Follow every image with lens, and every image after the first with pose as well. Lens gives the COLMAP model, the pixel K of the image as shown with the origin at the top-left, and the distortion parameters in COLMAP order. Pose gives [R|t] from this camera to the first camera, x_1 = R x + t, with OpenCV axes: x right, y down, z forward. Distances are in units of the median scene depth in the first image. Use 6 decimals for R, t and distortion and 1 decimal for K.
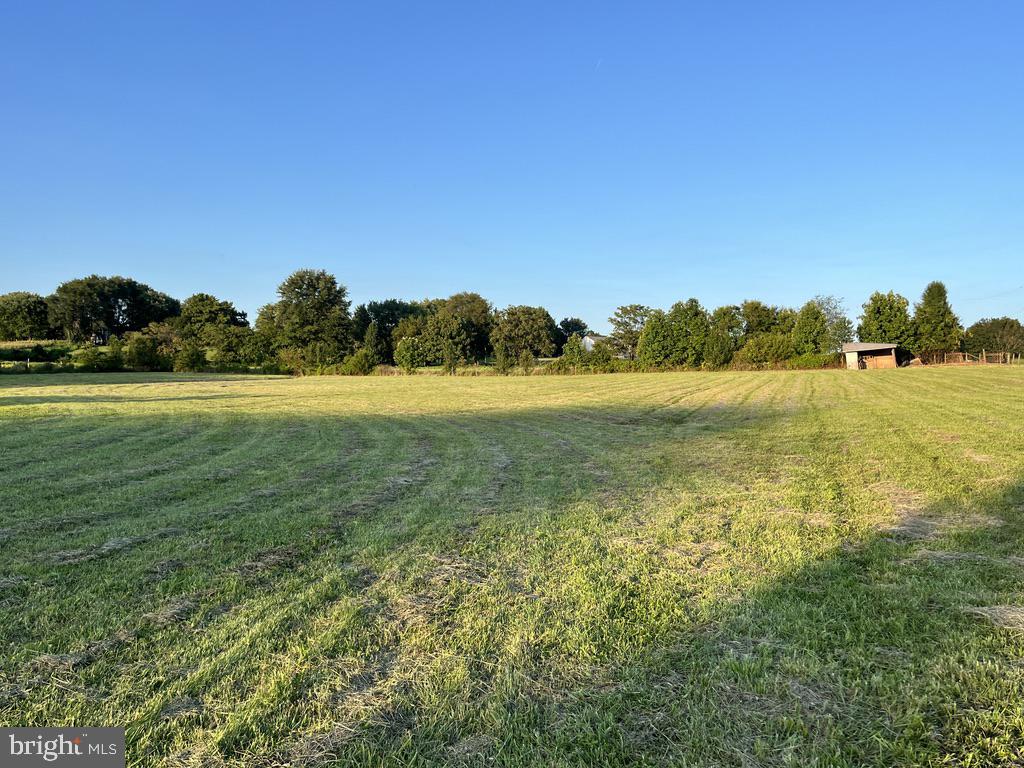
lens RADIAL K [[839.9, 0, 517.1], [0, 839.9, 374.0], [0, 0, 1]] dist [0.054589, -0.063949]
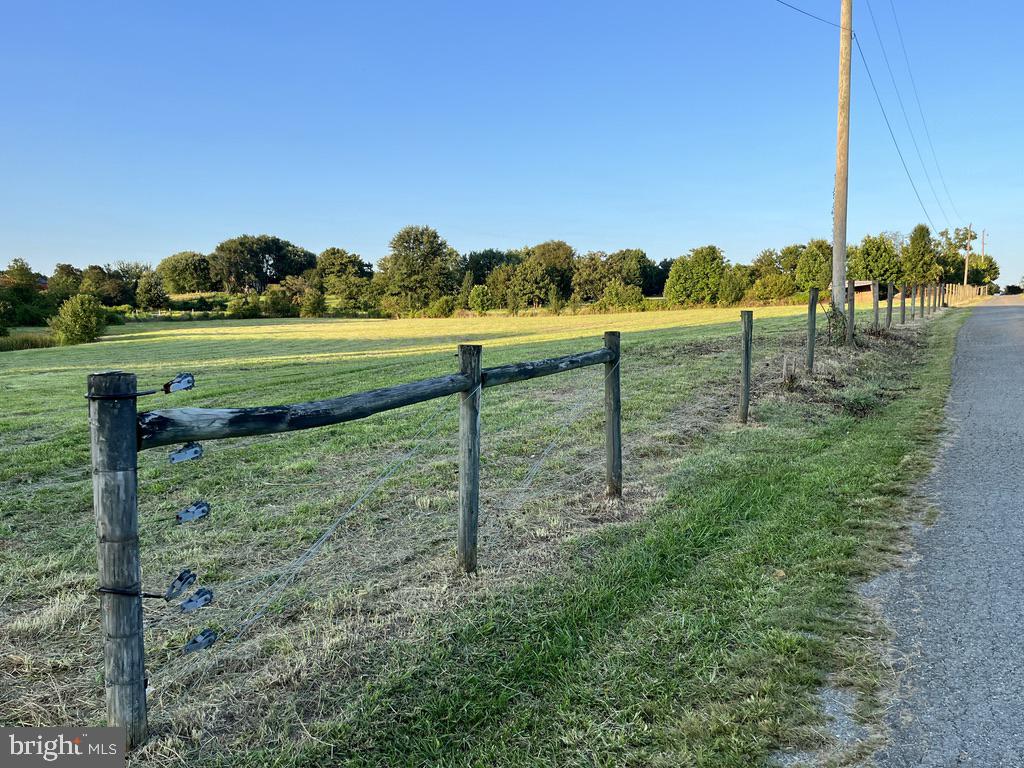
lens RADIAL K [[839.9, 0, 514.0], [0, 839.9, 393.5], [0, 0, 1]] dist [0.054589, -0.063949]
pose [[0.985196, -0.003909, -0.171388, 0.084301], [0.019906, 0.995586, 0.091717, 0.000833], [0.170273, -0.093771, 0.980925, -0.125268]]
